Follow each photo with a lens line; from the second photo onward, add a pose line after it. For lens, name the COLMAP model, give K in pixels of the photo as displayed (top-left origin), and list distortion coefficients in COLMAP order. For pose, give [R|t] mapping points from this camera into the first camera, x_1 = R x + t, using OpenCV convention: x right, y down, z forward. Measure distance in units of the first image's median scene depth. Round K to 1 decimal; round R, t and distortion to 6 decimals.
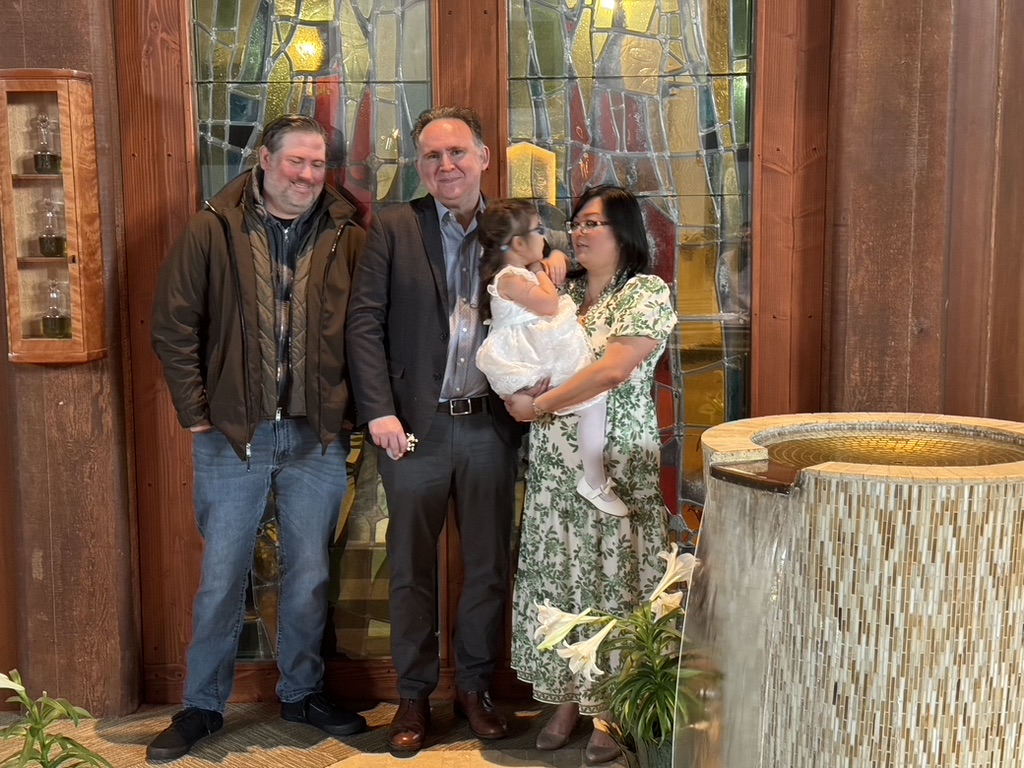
lens RADIAL K [[1438.7, 0, 510.2], [0, 1438.7, 397.7], [0, 0, 1]] dist [0.072154, 0.000000]
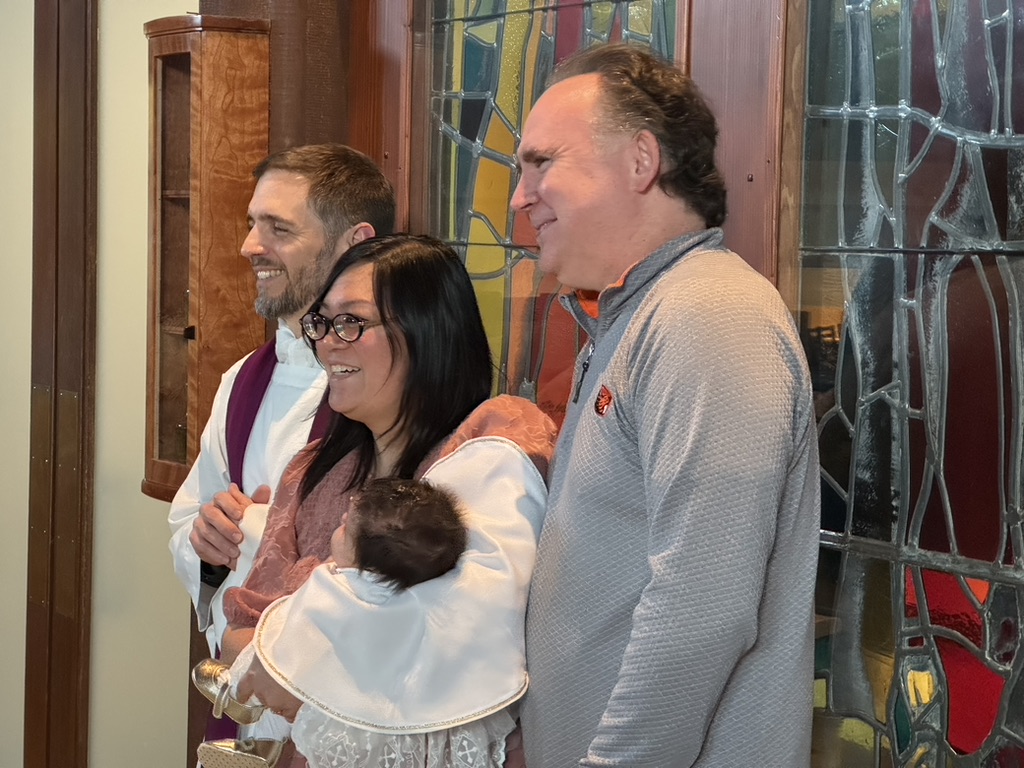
lens RADIAL K [[2261.4, 0, 508.6], [0, 2261.4, 385.8], [0, 0, 1]] dist [0.144189, 0.000000]
pose [[0.539295, 0.076274, -0.838656, 0.530367], [-0.137268, 0.990532, 0.001816, -0.091680], [0.830854, 0.114141, 0.544659, 0.594370]]
